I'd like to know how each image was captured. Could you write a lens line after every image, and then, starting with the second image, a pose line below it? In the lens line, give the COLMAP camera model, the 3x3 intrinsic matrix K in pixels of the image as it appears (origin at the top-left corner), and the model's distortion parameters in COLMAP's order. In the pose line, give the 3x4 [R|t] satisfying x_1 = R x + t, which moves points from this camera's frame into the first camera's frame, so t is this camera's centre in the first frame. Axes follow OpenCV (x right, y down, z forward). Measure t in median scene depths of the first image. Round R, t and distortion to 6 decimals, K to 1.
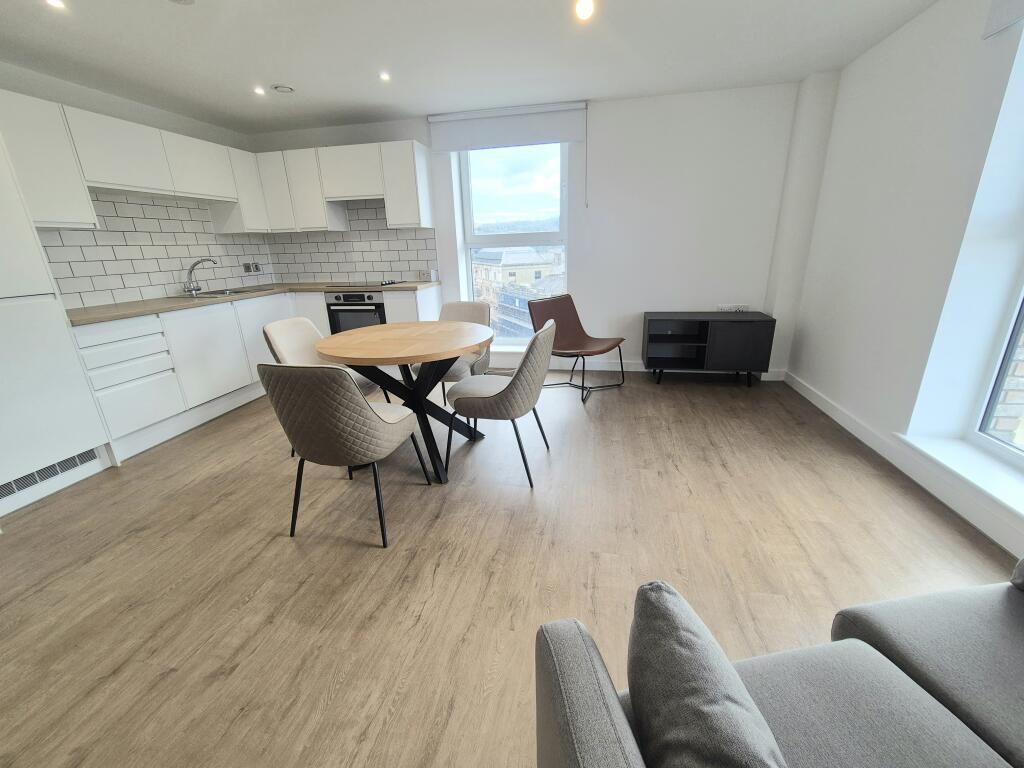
lens RADIAL K [[420.0, 0, 512.0], [0, 420.0, 384.0], [0, 0, 1]] dist [-0.000908, 0.000061]
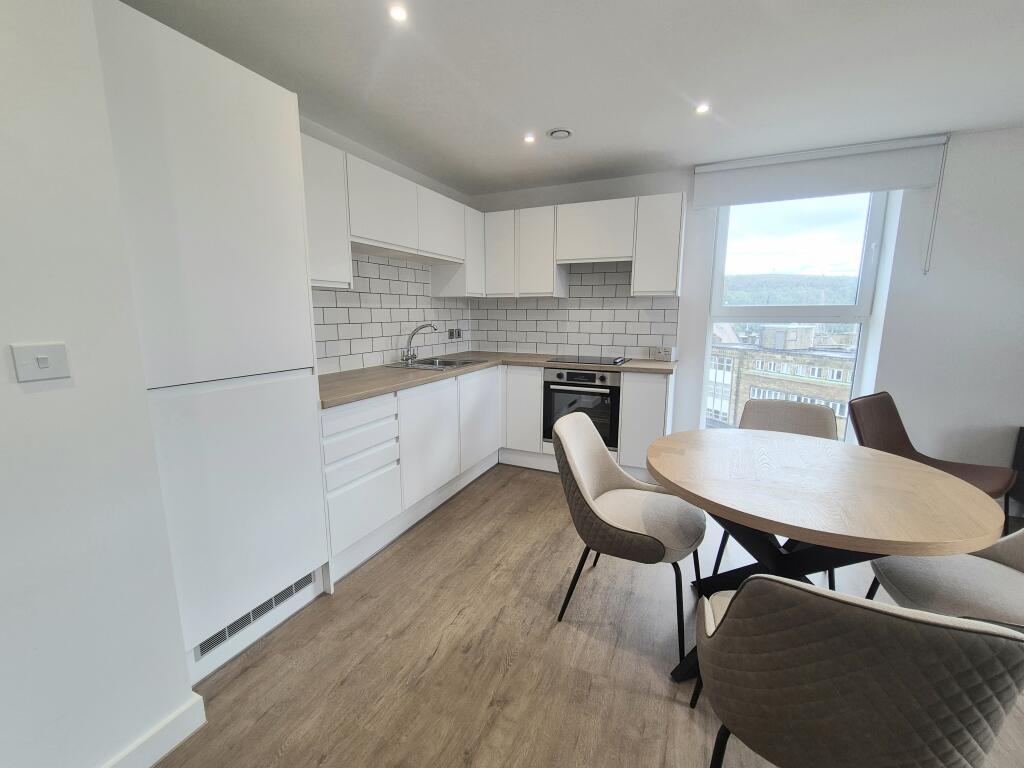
lens RADIAL K [[420.0, 0, 512.0], [0, 420.0, 384.0], [0, 0, 1]] dist [-0.000908, 0.000061]
pose [[0.972676, 0.070872, -0.221085, -0.334341], [-0.102494, 0.985530, -0.135005, -0.071083], [0.208318, 0.153977, 0.965865, 0.197809]]
